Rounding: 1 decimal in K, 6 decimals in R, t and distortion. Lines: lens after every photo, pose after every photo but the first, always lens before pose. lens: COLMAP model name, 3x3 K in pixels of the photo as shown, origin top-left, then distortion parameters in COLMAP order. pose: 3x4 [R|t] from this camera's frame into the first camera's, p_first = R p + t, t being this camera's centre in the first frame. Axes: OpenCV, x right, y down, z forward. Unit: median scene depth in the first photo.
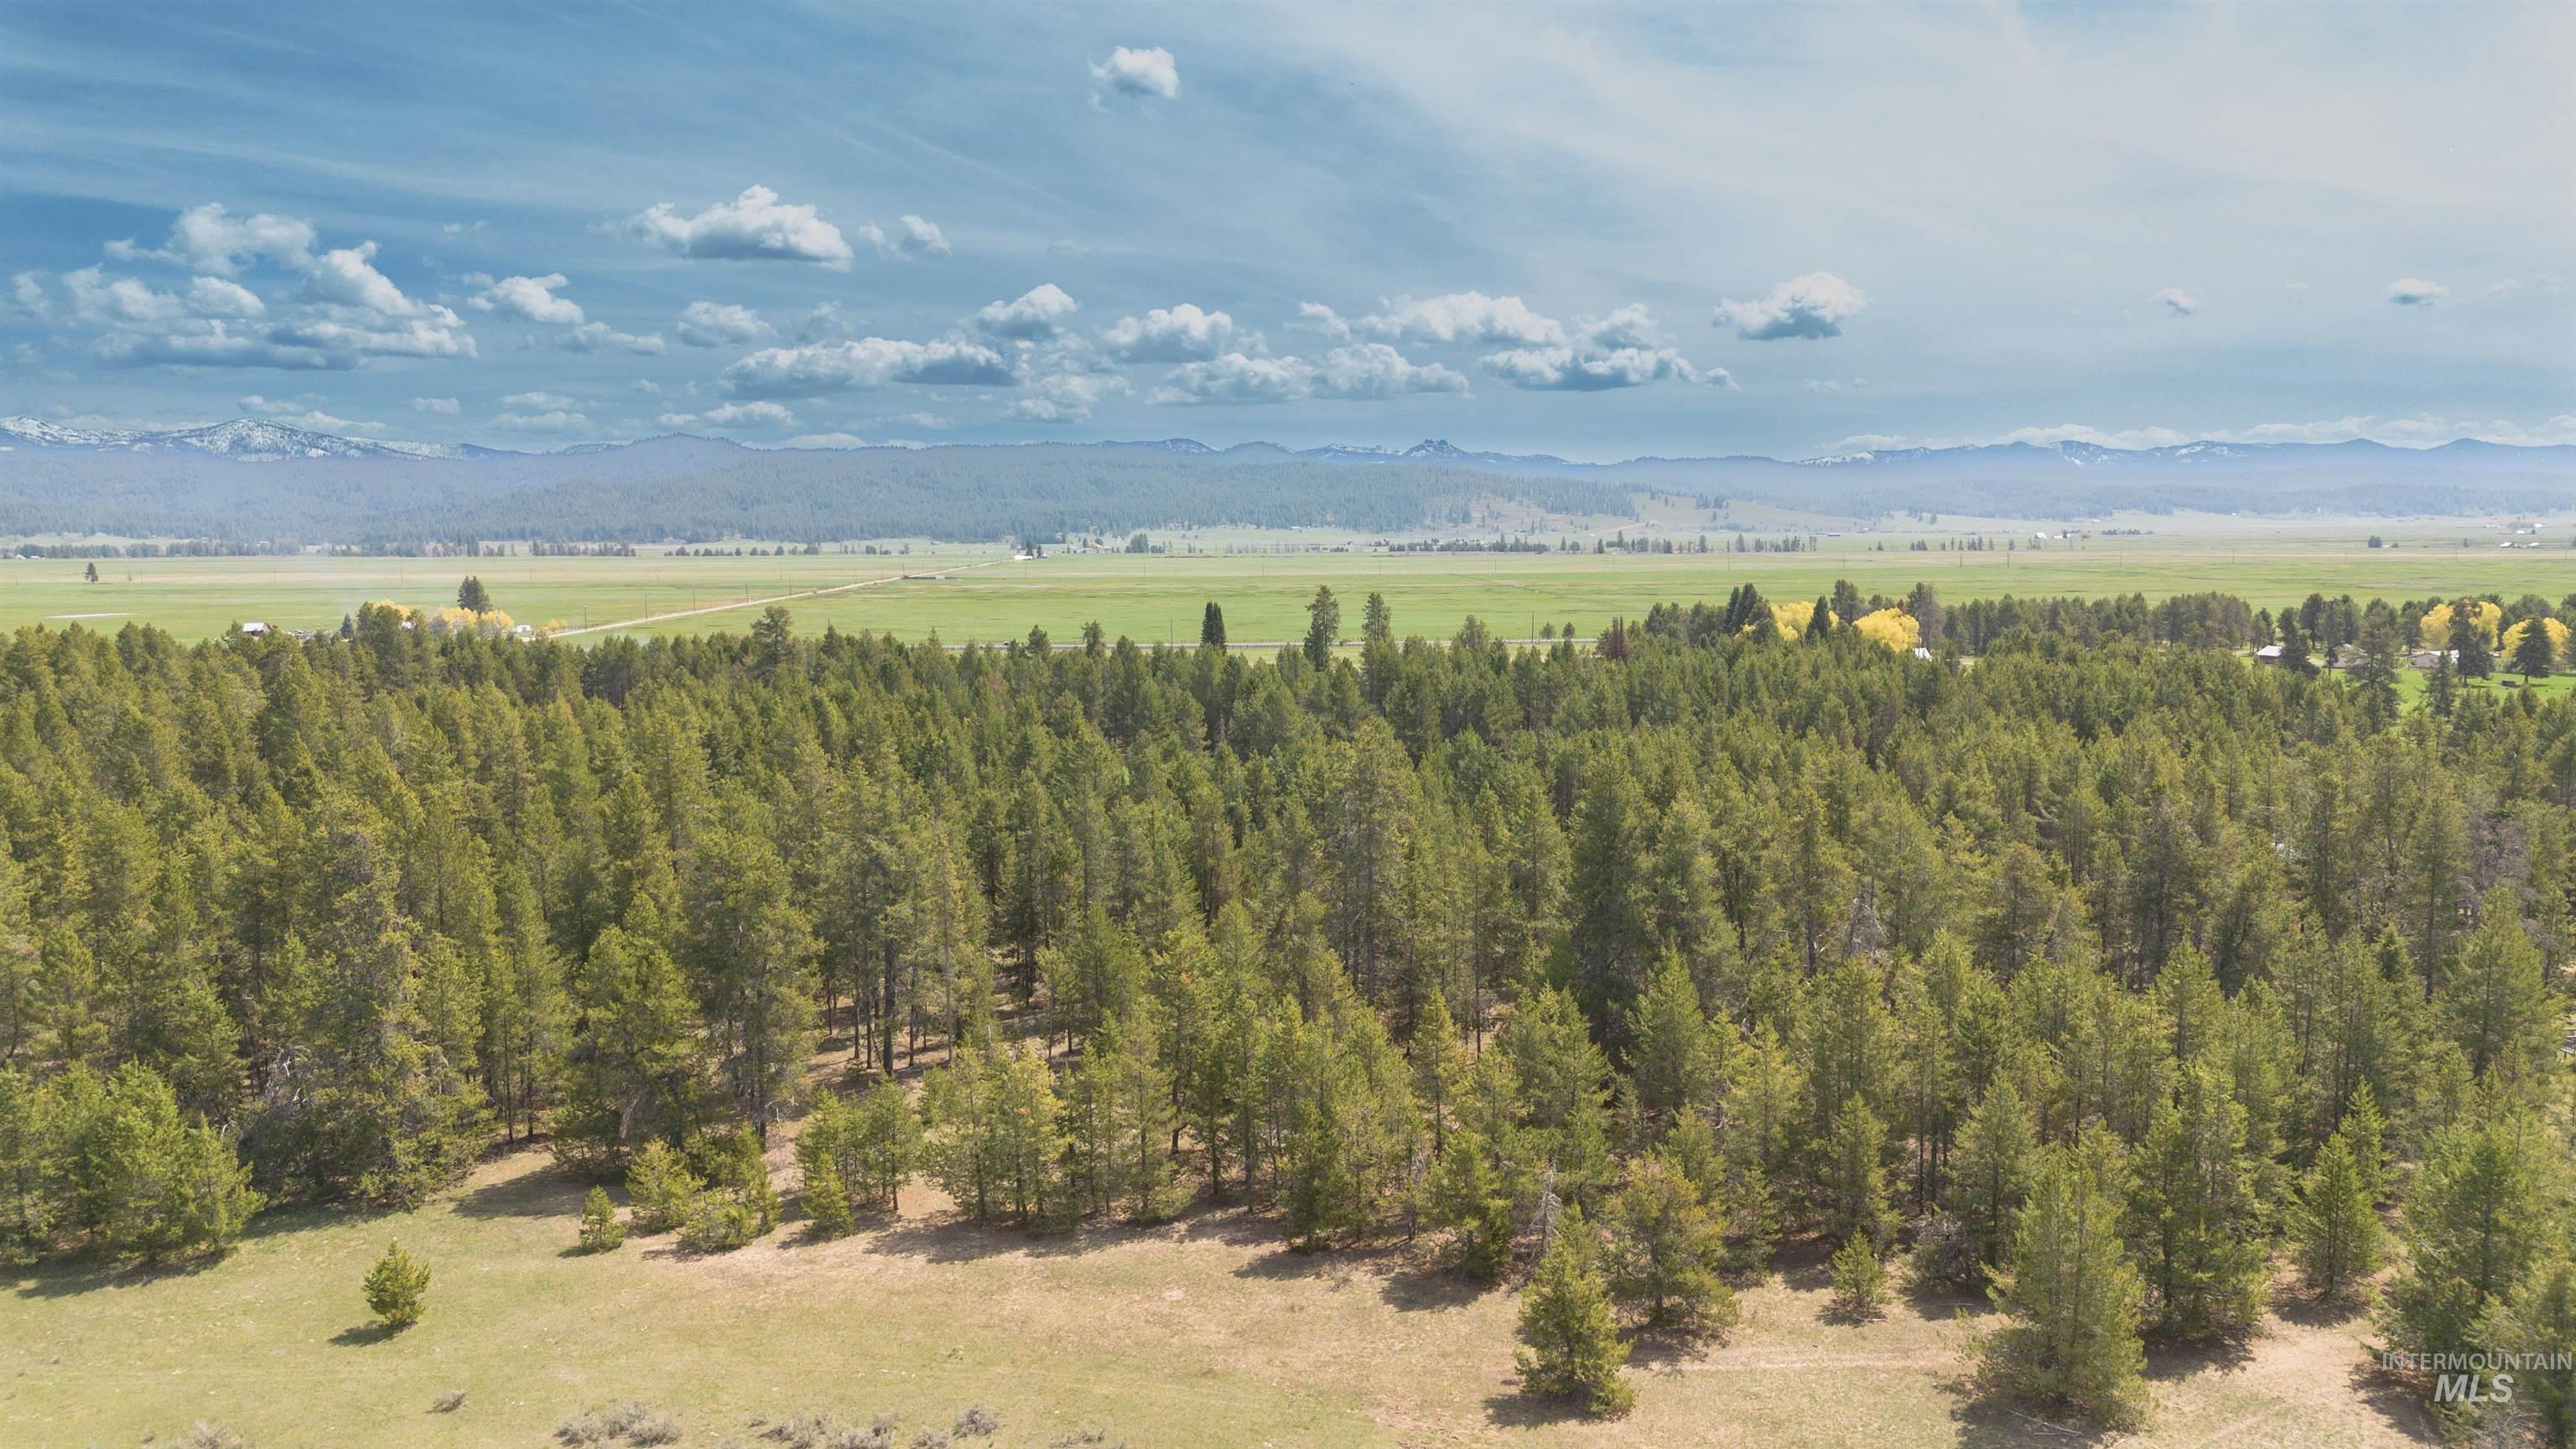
lens RADIAL K [[1781.3, 0, 1288.0], [0, 1781.3, 724.5], [0, 0, 1]] dist [0.105875, -0.118209]
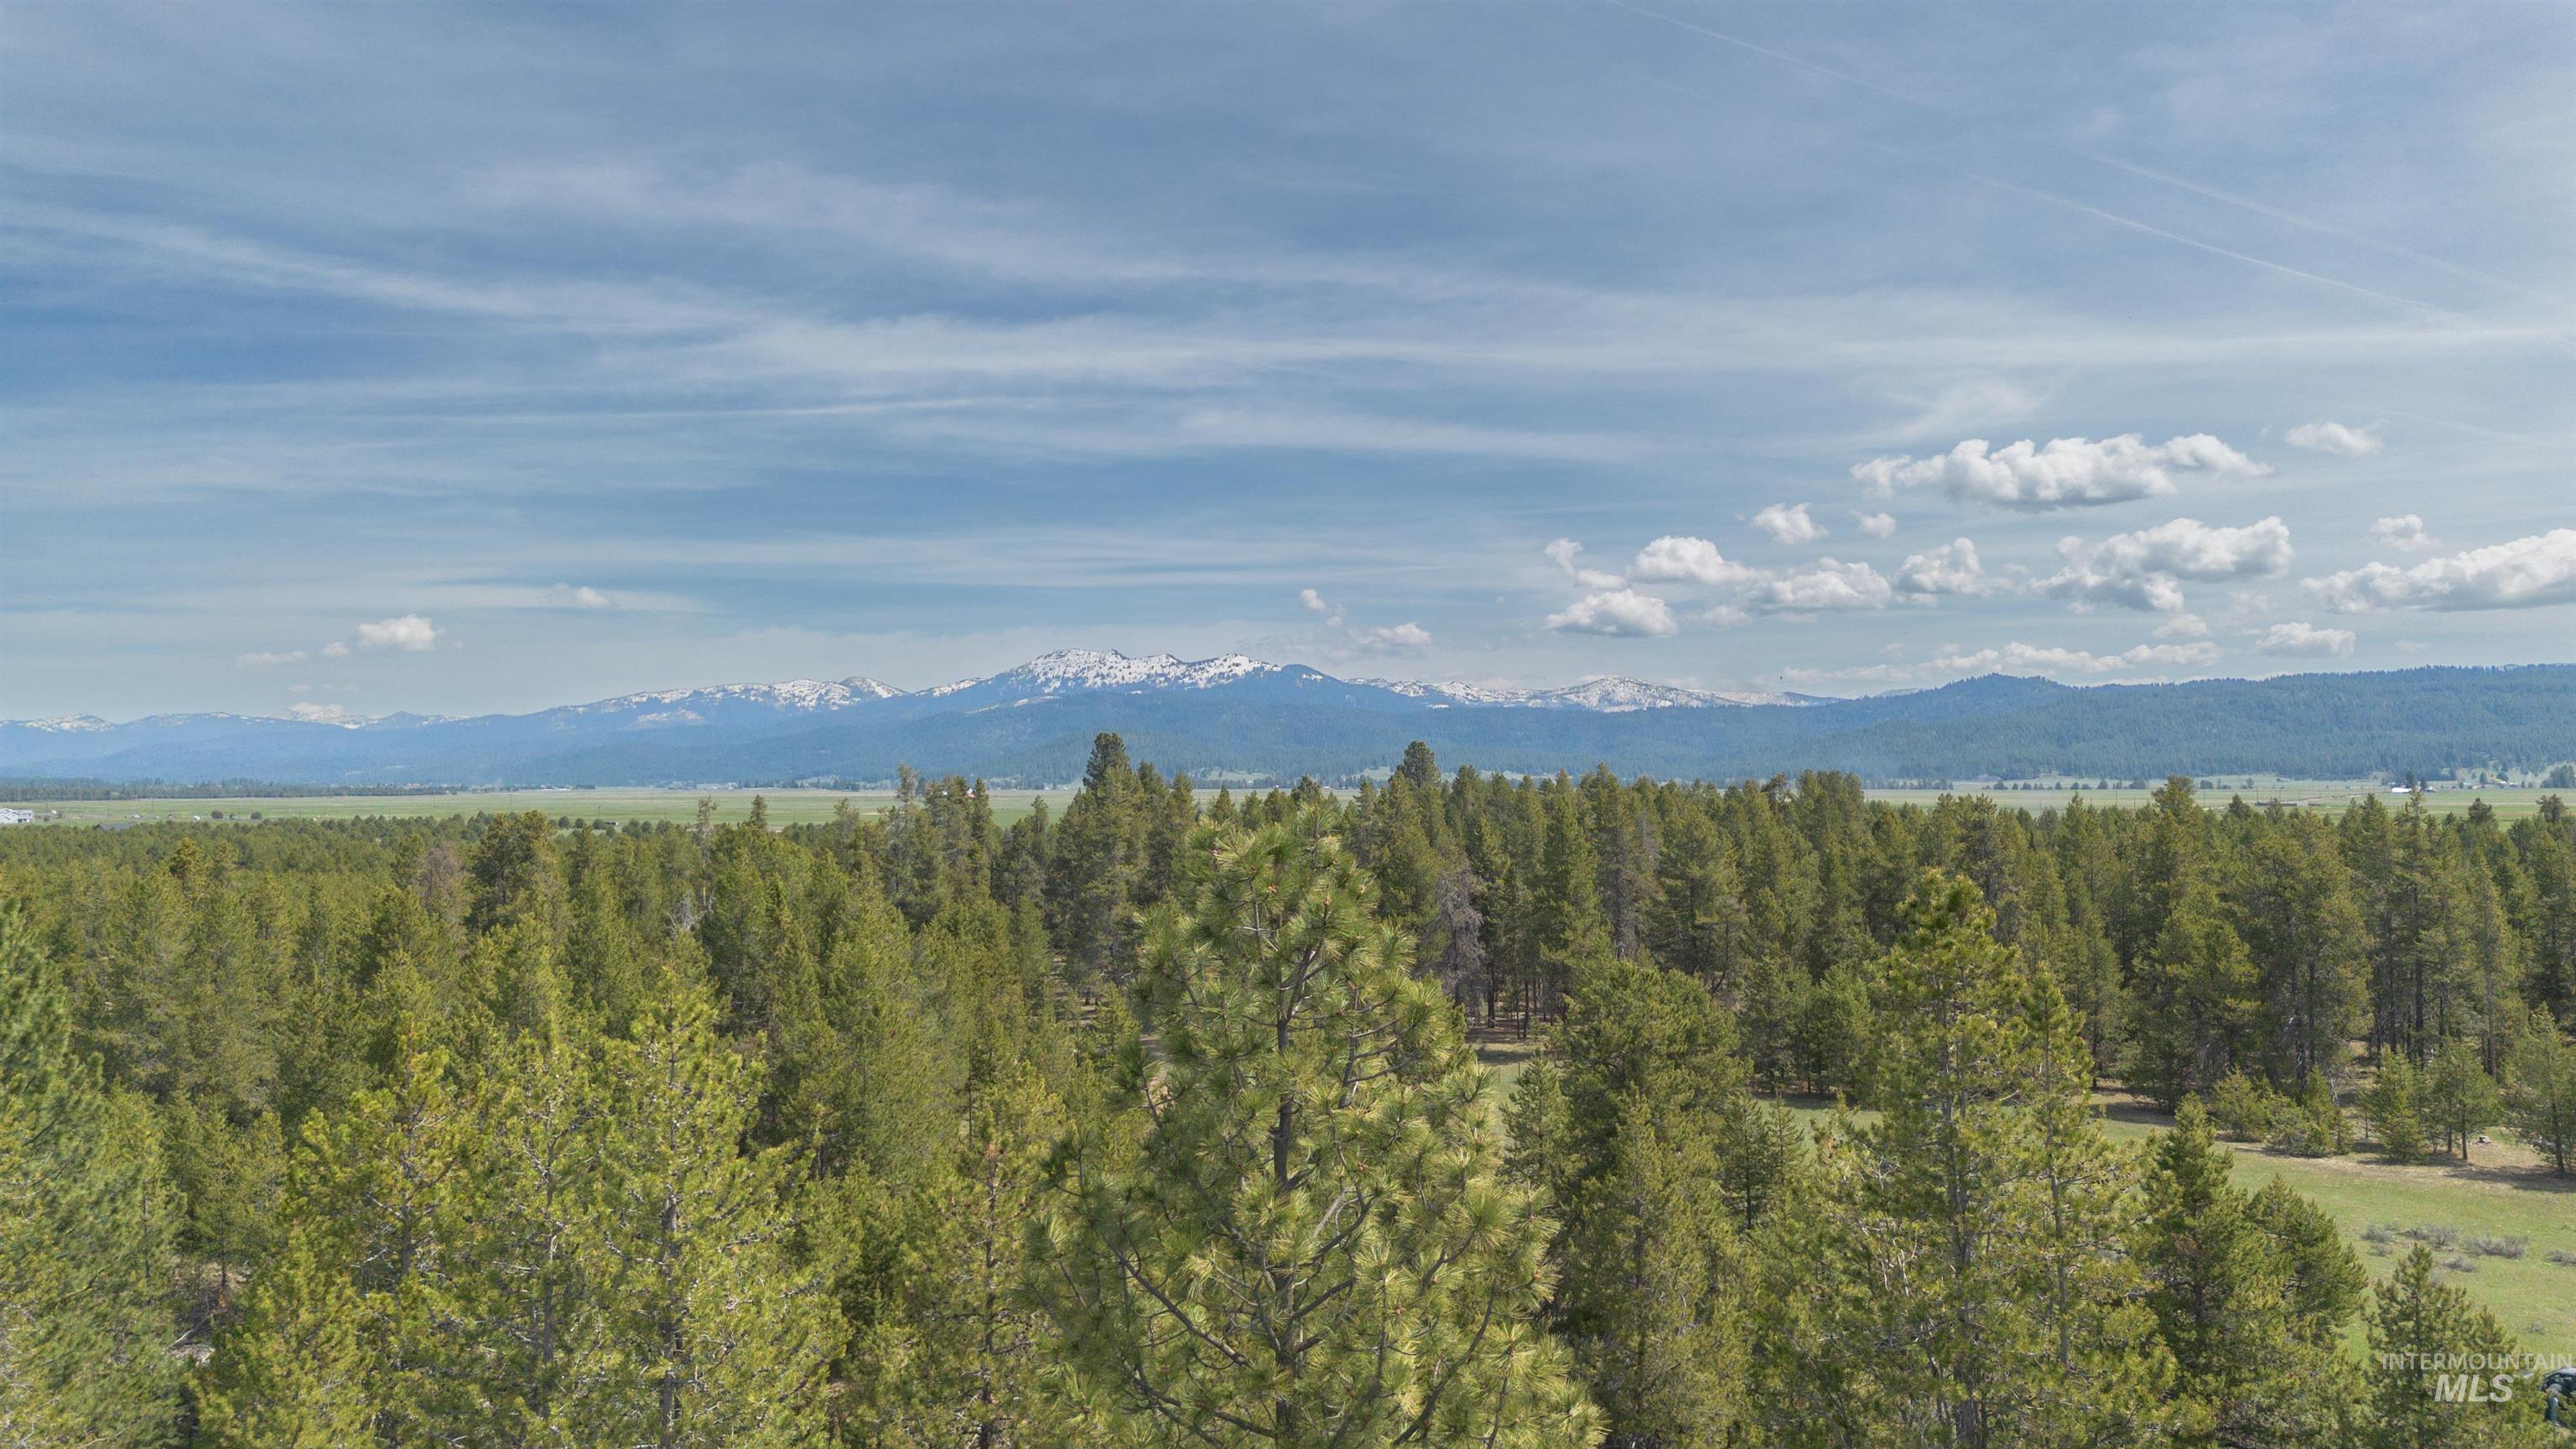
lens RADIAL K [[1808.0, 0, 1290.3], [0, 1808.0, 707.6], [0, 0, 1]] dist [0.024341, -0.029596]
pose [[0.771134, -0.021056, -0.636325, -0.017301], [-0.070121, 0.990564, -0.117754, 0.053700], [0.632800, 0.135424, 0.762381, -0.111228]]
